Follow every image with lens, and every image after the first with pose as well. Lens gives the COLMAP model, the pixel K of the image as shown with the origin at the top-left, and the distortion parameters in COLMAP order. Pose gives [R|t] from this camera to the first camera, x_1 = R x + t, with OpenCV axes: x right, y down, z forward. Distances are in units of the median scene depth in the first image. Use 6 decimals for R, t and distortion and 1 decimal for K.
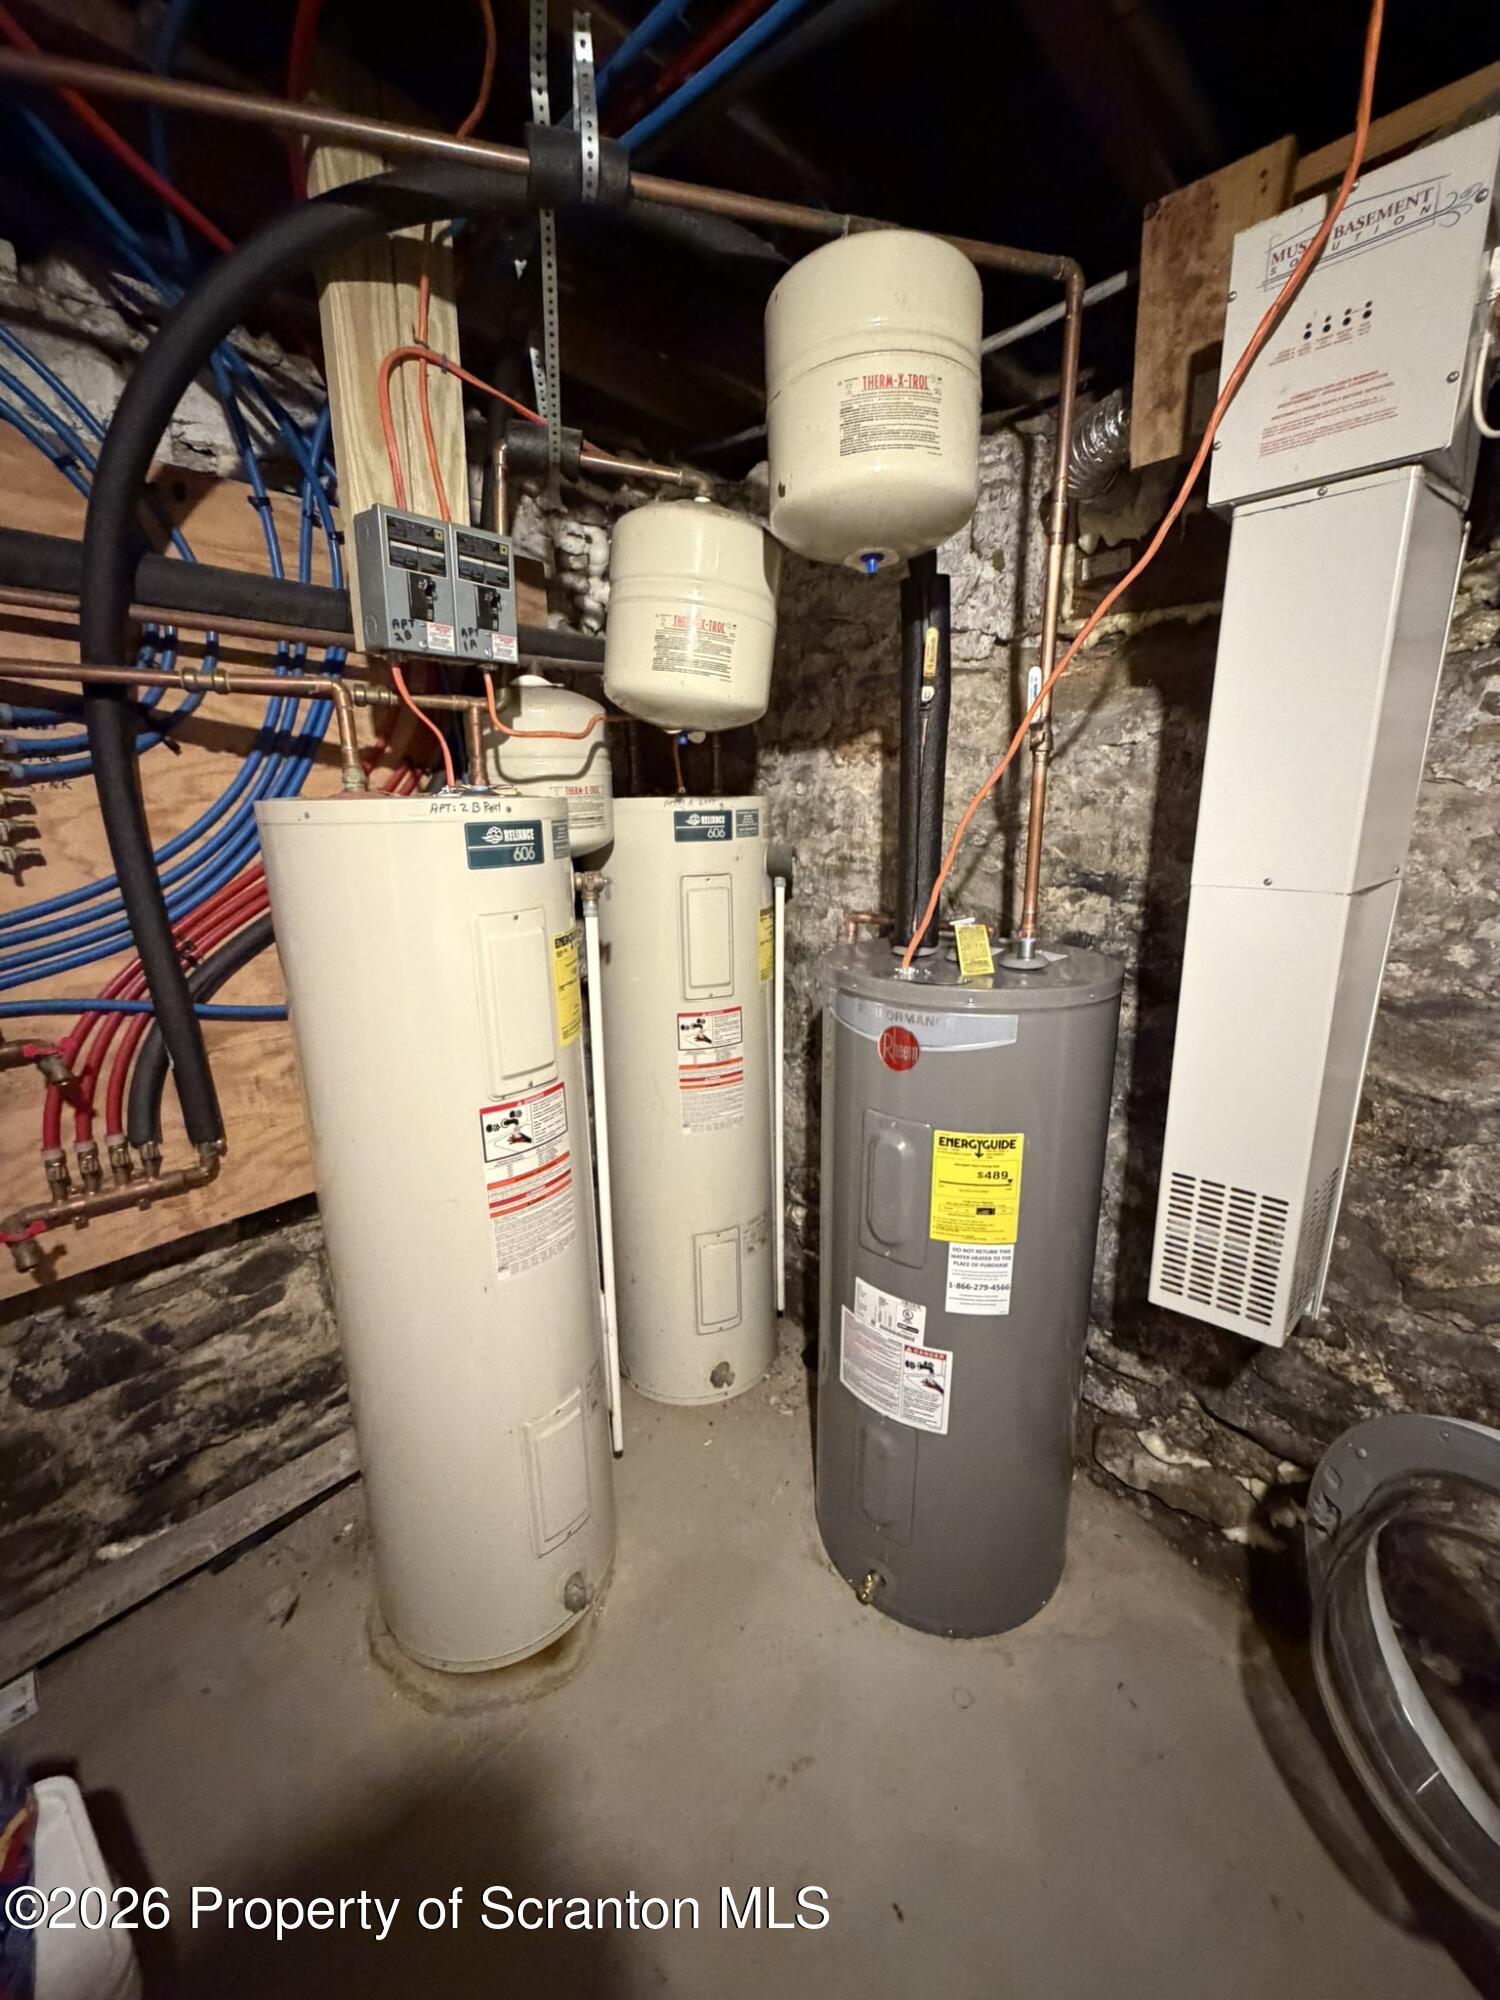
lens RADIAL K [[798.8, 0, 754.0], [0, 798.8, 999.6], [0, 0, 1]] dist [0.000461, 0.000294]
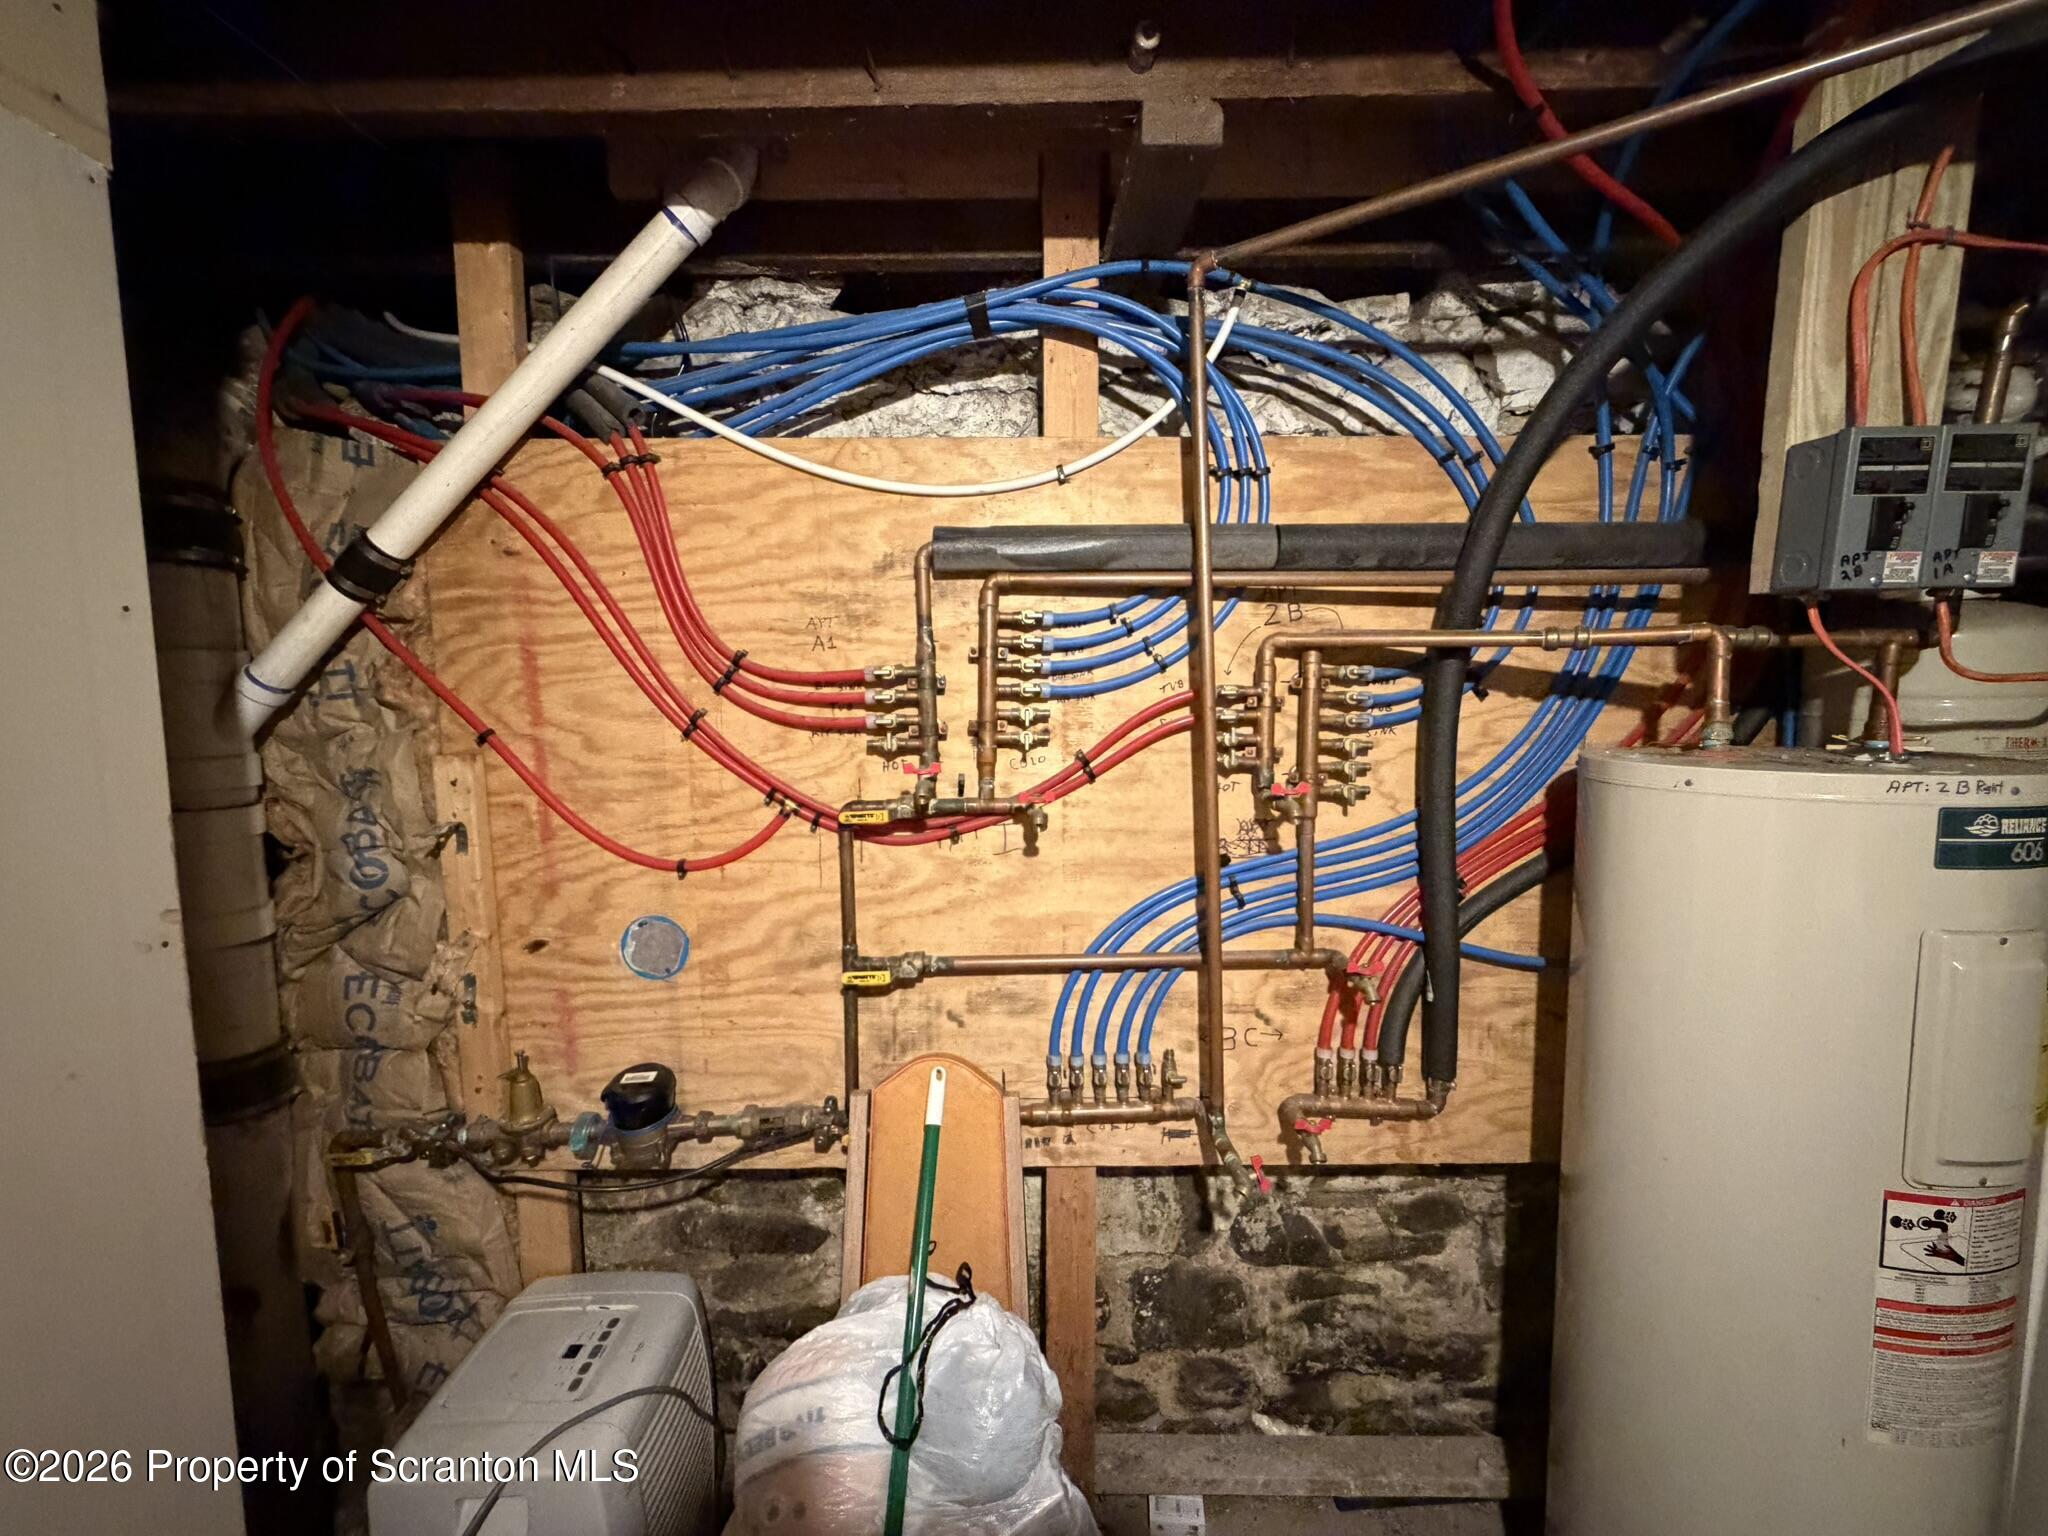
lens RADIAL K [[817.9, 0, 1028.3], [0, 817.9, 771.6], [0, 0, 1]] dist [0.000461, 0.000294]
pose [[0.652310, 0.075190, -0.754214, -0.302581], [-0.180672, 0.981809, -0.058381, -0.048840], [0.736104, 0.174348, 0.654028, -0.115252]]
